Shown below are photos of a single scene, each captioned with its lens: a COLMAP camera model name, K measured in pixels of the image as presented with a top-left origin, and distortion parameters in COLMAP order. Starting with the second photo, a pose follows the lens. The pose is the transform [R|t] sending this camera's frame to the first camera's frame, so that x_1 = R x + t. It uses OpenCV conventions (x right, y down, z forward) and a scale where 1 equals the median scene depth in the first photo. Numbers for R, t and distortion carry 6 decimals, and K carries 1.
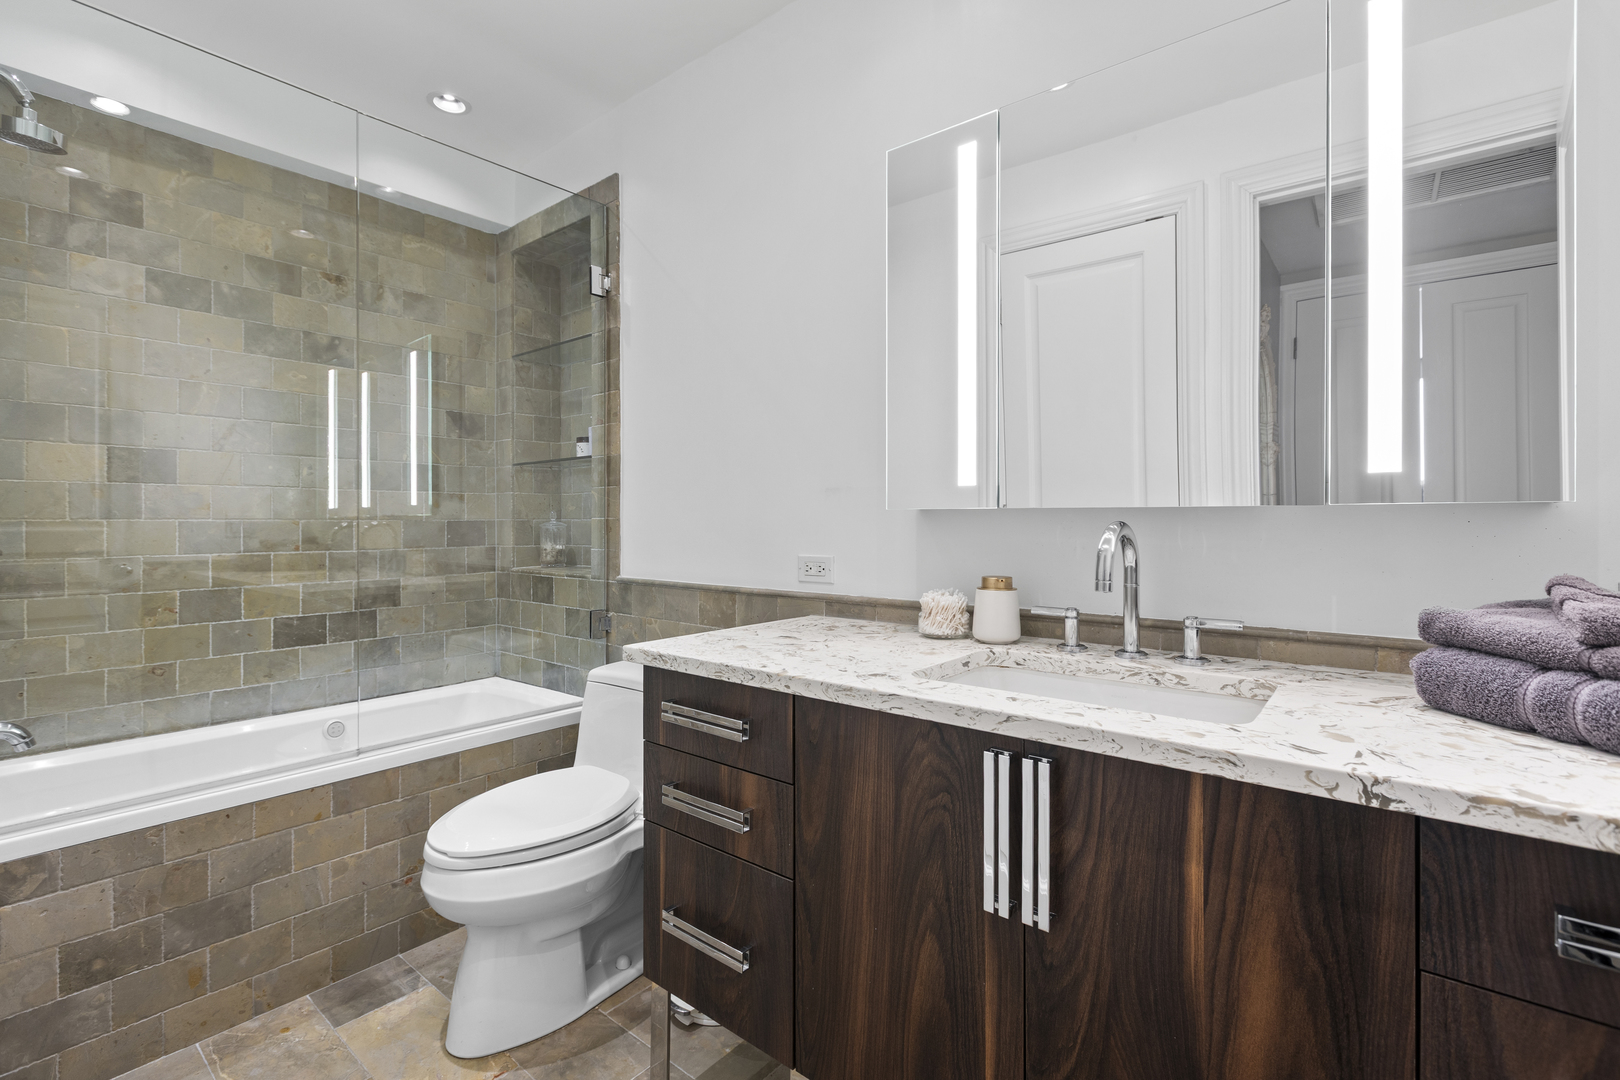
lens RADIAL K [[718.0, 0, 805.9], [0, 718.0, 525.8], [0, 0, 1]] dist [0.000544, -0.001069]
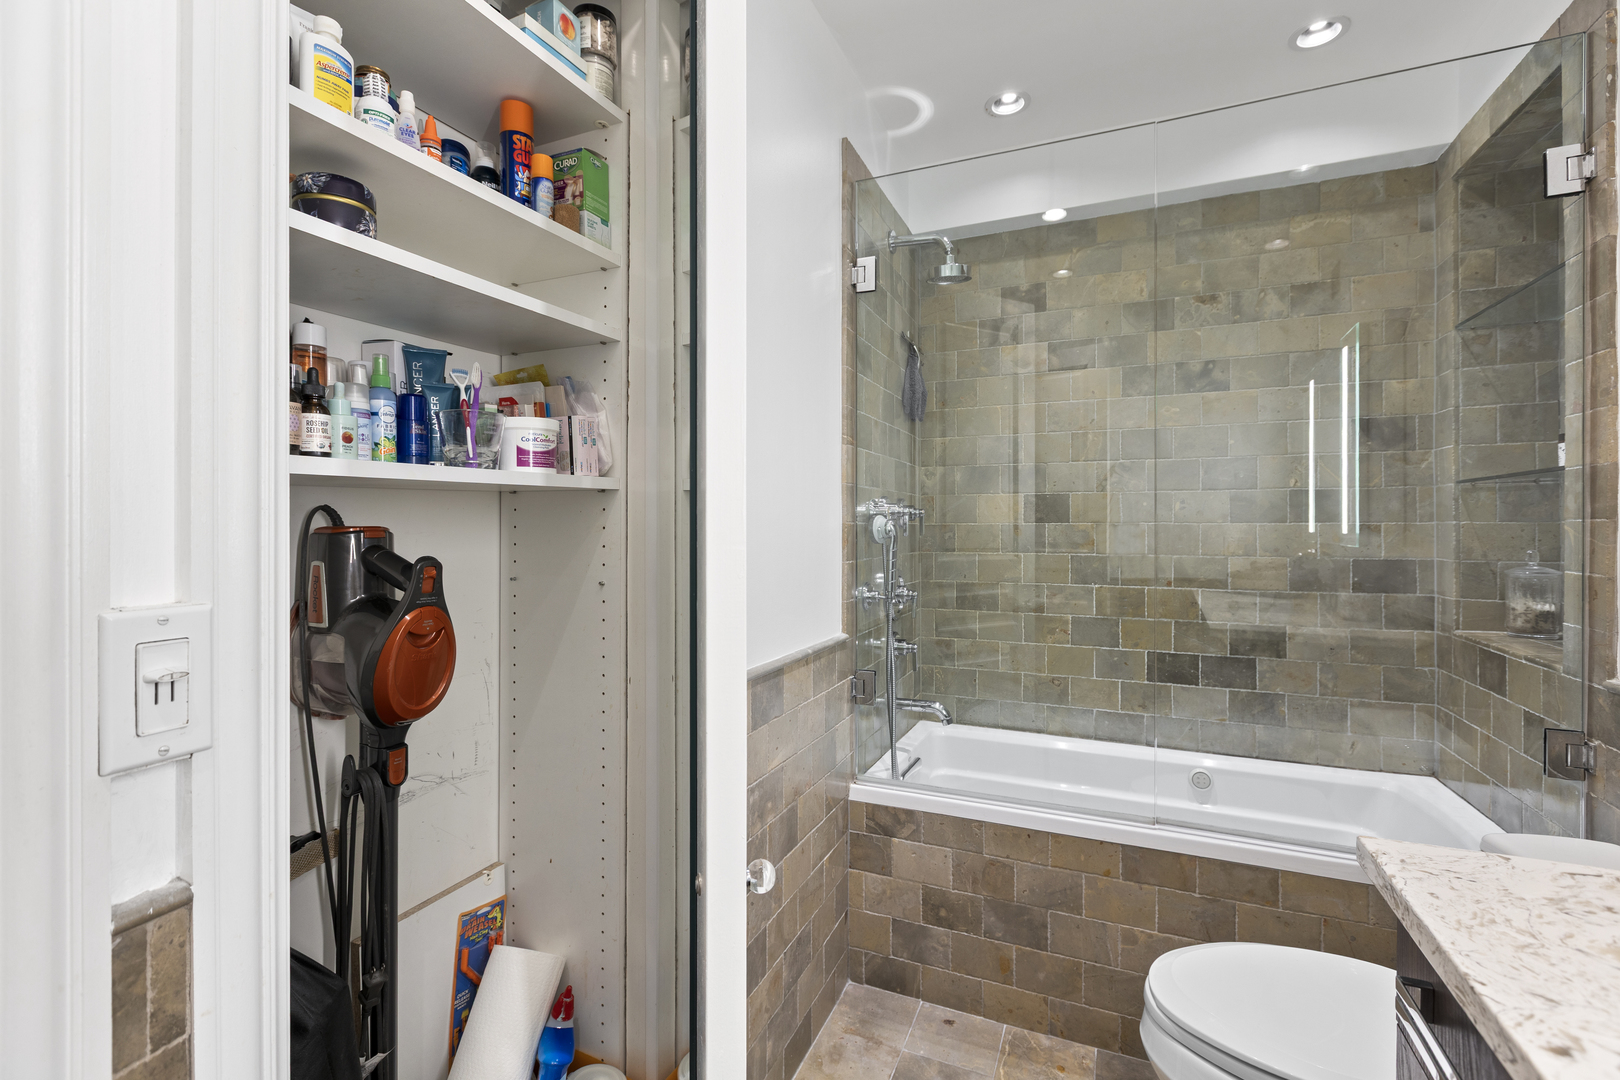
lens RADIAL K [[718.0, 0, 805.9], [0, 718.0, 525.8], [0, 0, 1]] dist [0.000544, -0.001069]
pose [[0.278184, 0.003335, -0.960522, 0.101347], [-0.009404, 0.999956, 0.000748, -0.044652], [0.960482, 0.008824, 0.278203, 0.242370]]
